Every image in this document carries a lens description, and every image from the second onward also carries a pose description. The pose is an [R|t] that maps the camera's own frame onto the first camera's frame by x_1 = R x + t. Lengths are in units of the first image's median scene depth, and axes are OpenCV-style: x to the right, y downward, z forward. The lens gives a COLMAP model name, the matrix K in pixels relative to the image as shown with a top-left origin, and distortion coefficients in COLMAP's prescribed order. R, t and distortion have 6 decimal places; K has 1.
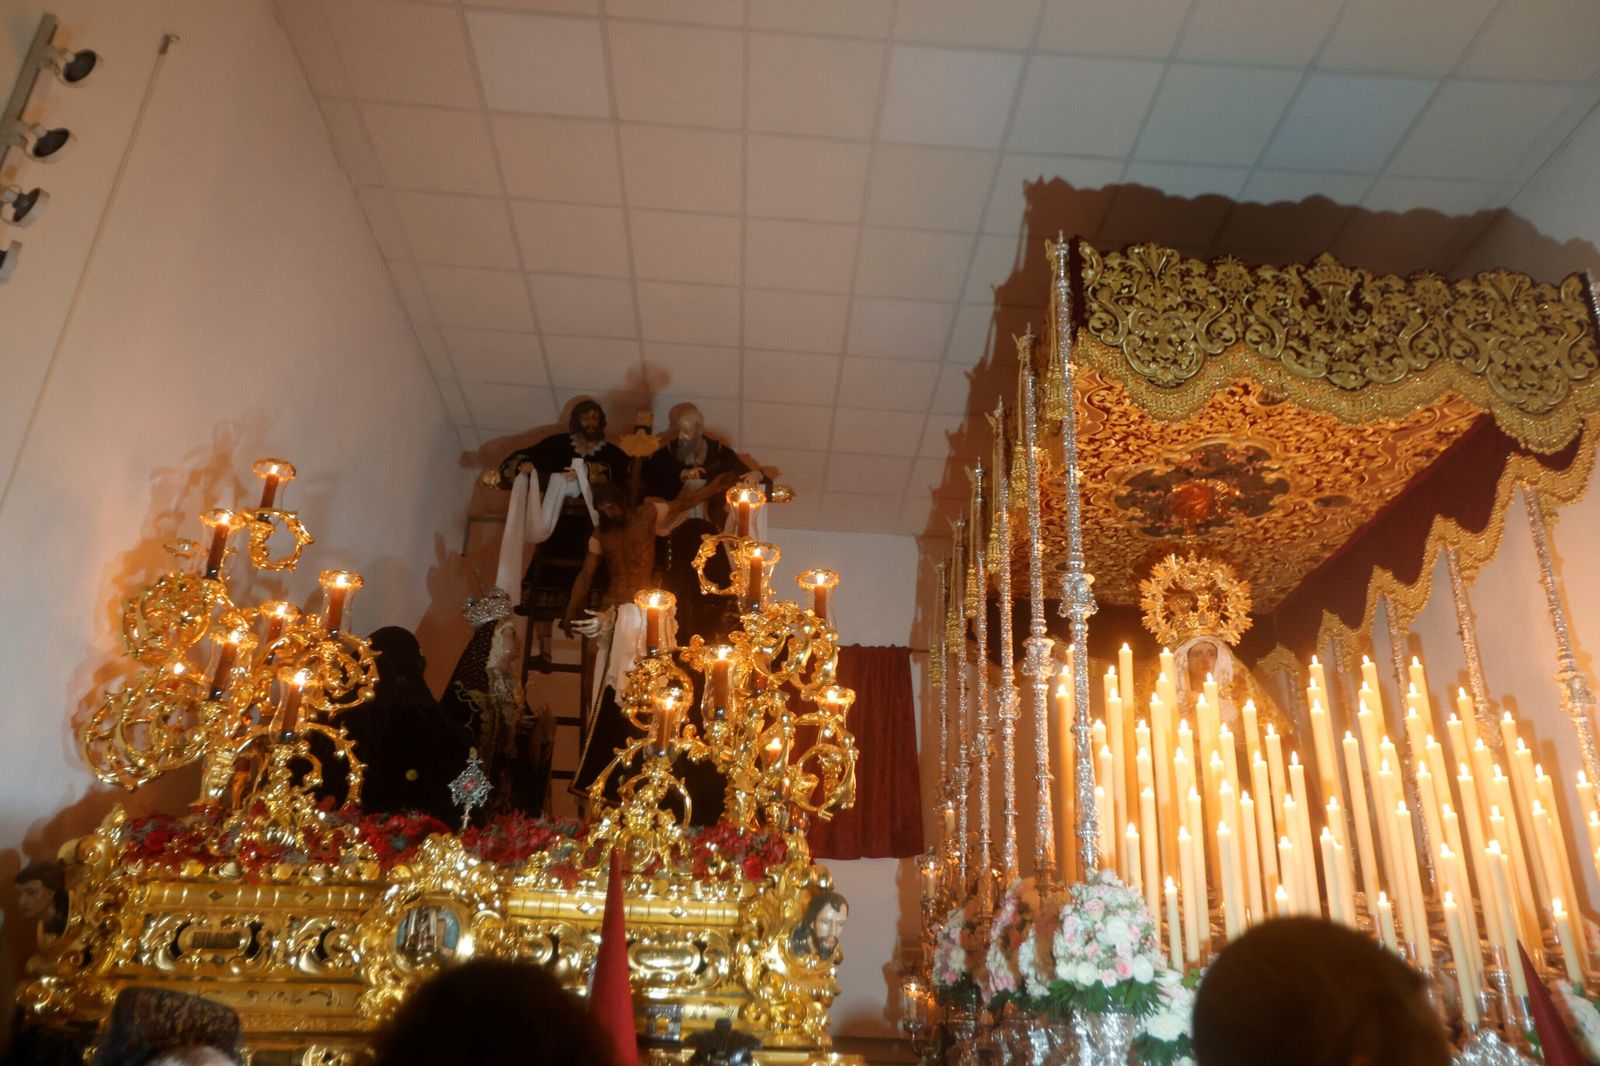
lens RADIAL K [[1231.1, 0, 800.0], [0, 1231.1, 533.0], [0, 0, 1]] dist [-0.047027, 0.083327]
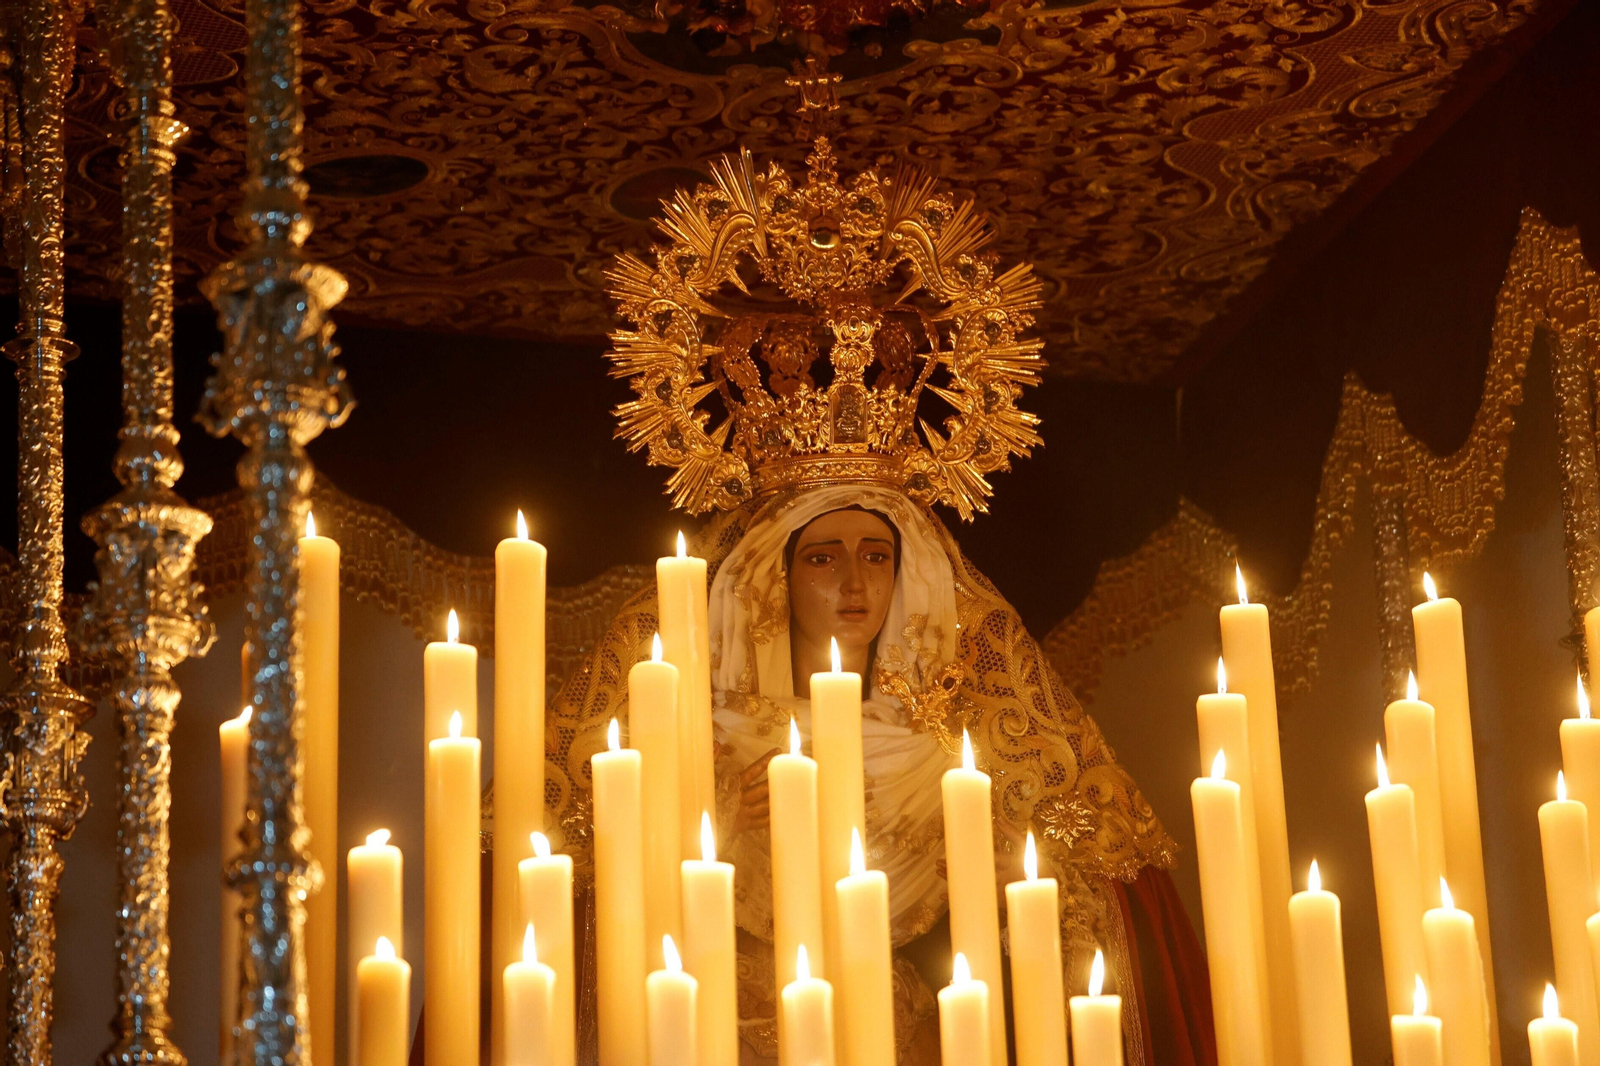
lens RADIAL K [[5597.0, 0, 756.5], [0, 5597.0, 534.1], [0, 0, 1]] dist [0.800085, -0.800755]
pose [[0.967169, 0.005389, 0.254076, 0.023097], [-0.032890, 0.994021, 0.104116, -0.031541], [-0.251996, -0.109055, 0.961564, -0.131794]]
